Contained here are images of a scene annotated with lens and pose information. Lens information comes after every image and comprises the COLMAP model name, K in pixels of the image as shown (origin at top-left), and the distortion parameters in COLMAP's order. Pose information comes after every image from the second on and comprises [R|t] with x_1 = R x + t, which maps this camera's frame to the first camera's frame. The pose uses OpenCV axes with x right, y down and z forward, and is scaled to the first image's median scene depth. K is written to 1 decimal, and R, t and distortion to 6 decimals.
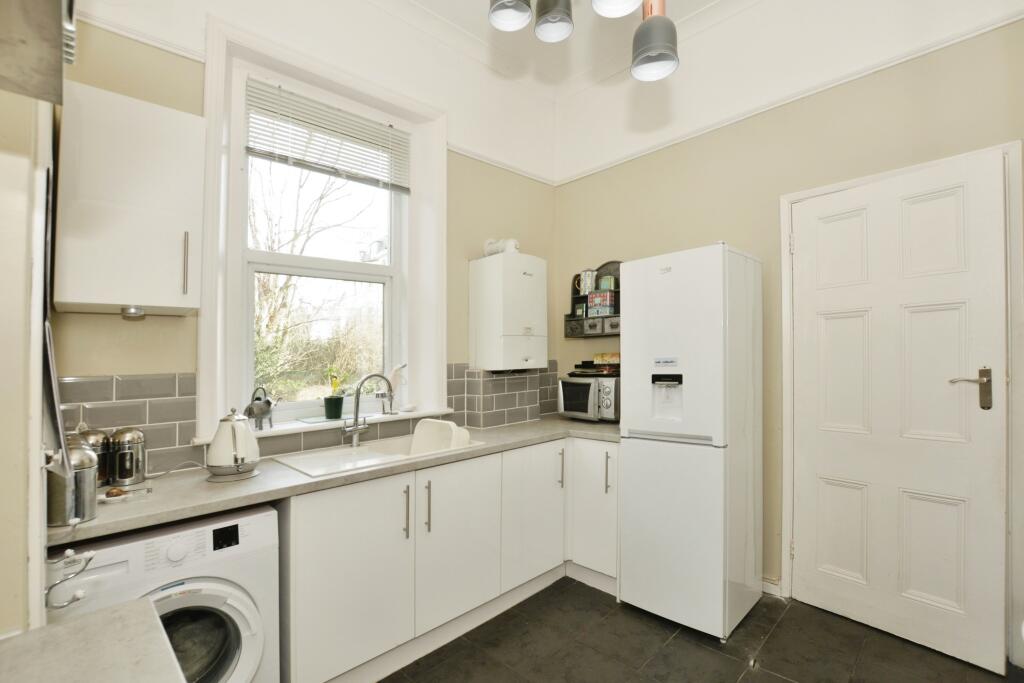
lens RADIAL K [[478.6, 0, 514.3], [0, 478.6, 359.4], [0, 0, 1]] dist [0.000916, 0.000348]
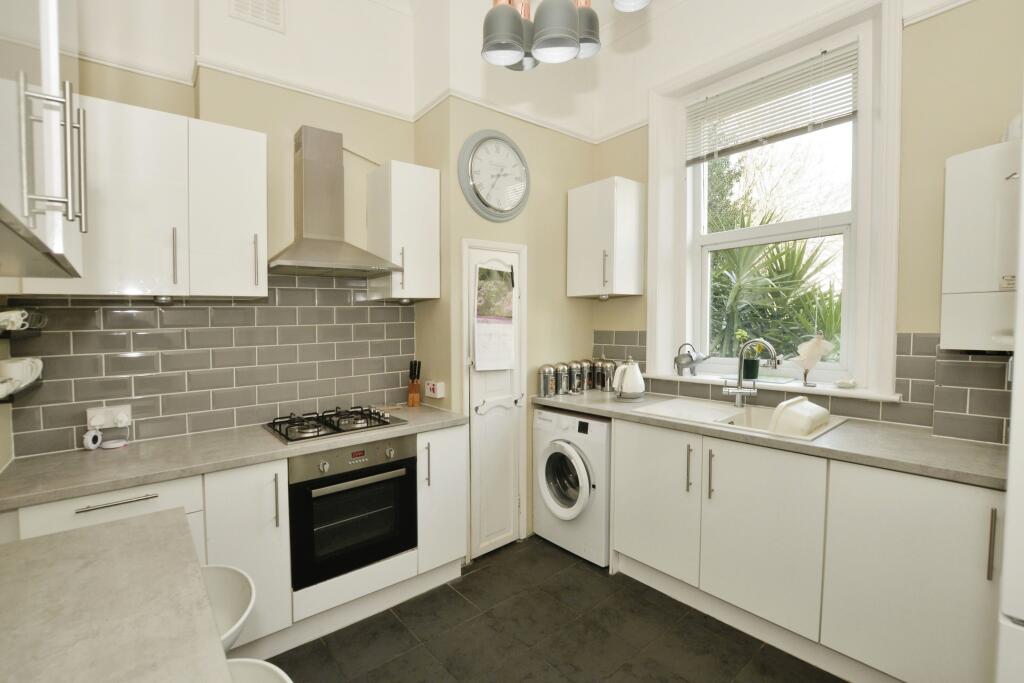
lens RADIAL K [[459.9, 0, 512.9], [0, 459.9, 317.8], [0, 0, 1]] dist [-0.002201, -0.000259]
pose [[-0.069179, 0.029497, -0.997168, 0.741873], [0.018359, 0.999431, 0.028290, -0.055561], [0.997435, -0.016350, -0.069681, 0.596280]]
